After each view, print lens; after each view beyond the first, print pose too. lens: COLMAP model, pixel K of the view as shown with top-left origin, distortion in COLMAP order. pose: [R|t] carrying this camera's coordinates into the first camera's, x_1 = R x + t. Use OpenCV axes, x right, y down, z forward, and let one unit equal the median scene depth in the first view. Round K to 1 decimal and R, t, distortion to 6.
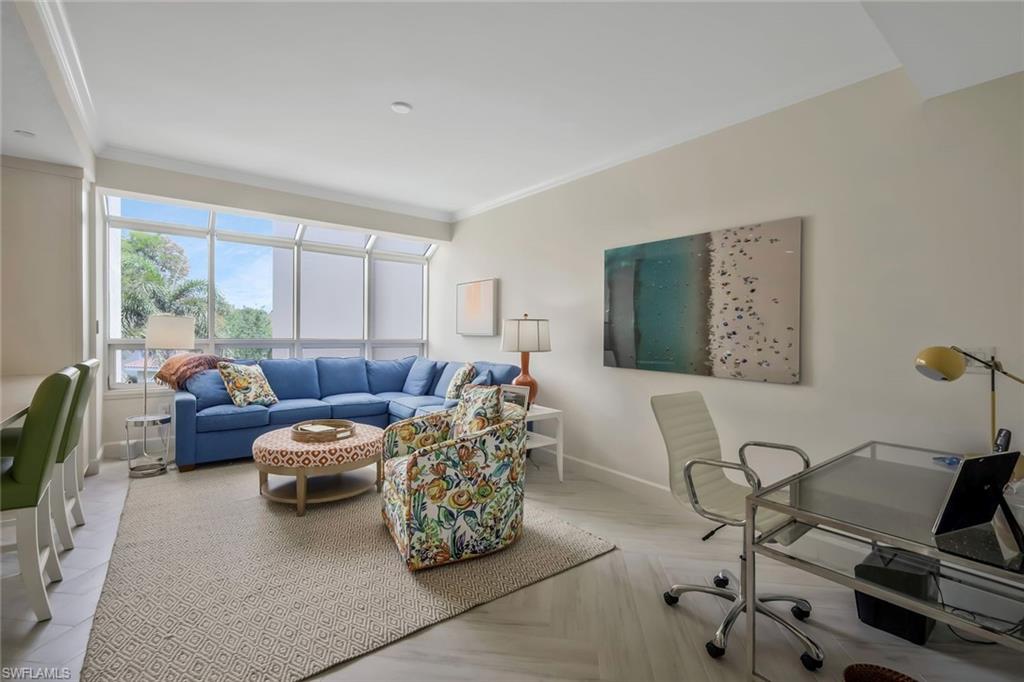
lens RADIAL K [[448.9, 0, 511.7], [0, 448.9, 327.1], [0, 0, 1]] dist [0.001734, 0.000187]
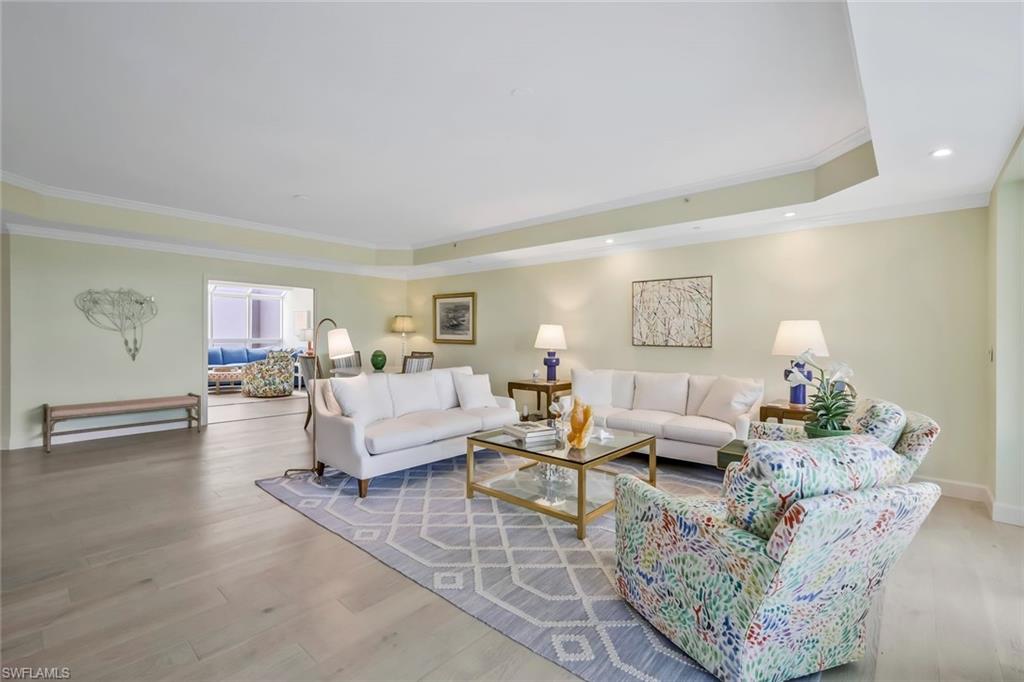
lens RADIAL K [[446.0, 0, 512.0], [0, 446.0, 341.0], [0, 0, 1]] dist [-0.000995, -0.000191]
pose [[0.983288, -0.008578, 0.181854, 0.950684], [0.005734, 0.999853, 0.016158, 0.018854], [-0.181966, -0.014846, 0.983193, -2.359250]]
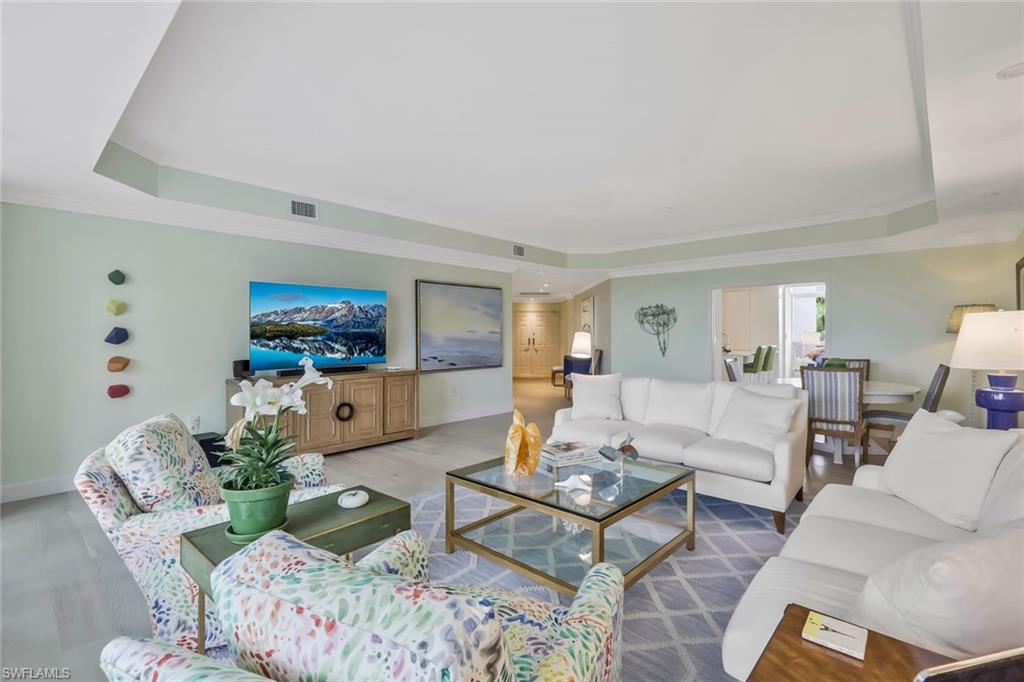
lens RADIAL K [[456.5, 0, 512.0], [0, 456.5, 341.0], [0, 0, 1]] dist [-0.016763, -0.000028]
pose [[0.144580, -0.000765, -0.989493, 2.155810], [0.004180, 0.999991, -0.000162, 0.030583], [0.989484, -0.004112, 0.144582, -1.473426]]
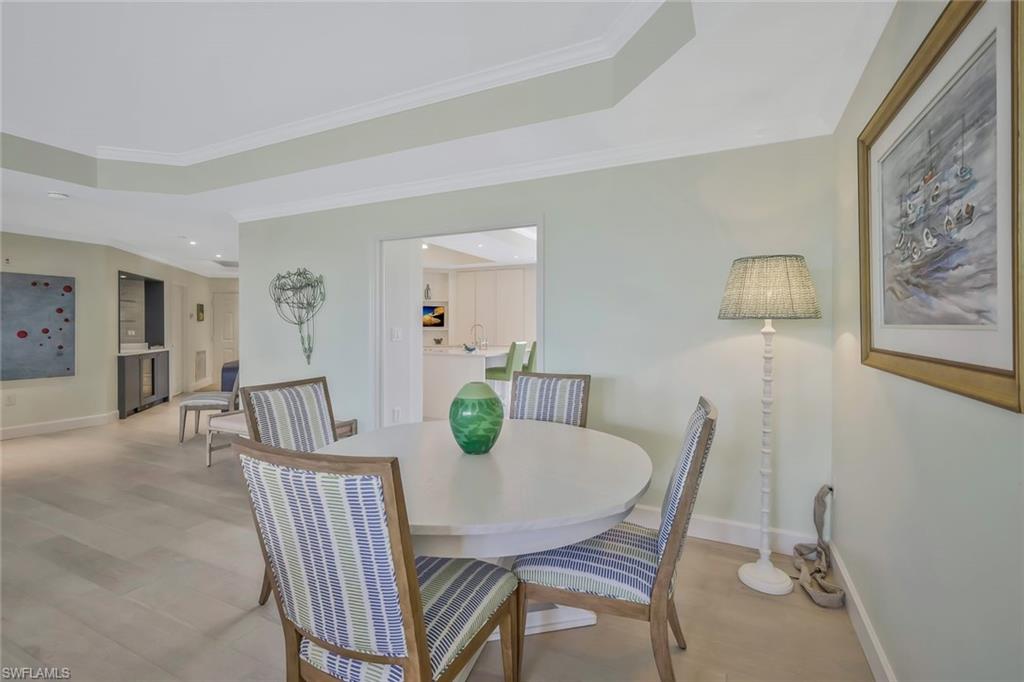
lens RADIAL K [[456.8, 0, 516.5], [0, 456.8, 329.5], [0, 0, 1]] dist [0.001154, 0.000182]
pose [[0.443430, -0.009628, -0.896257, 1.296397], [0.005814, 0.999952, -0.007866, 0.029787], [0.896290, -0.001722, 0.443464, -0.308348]]
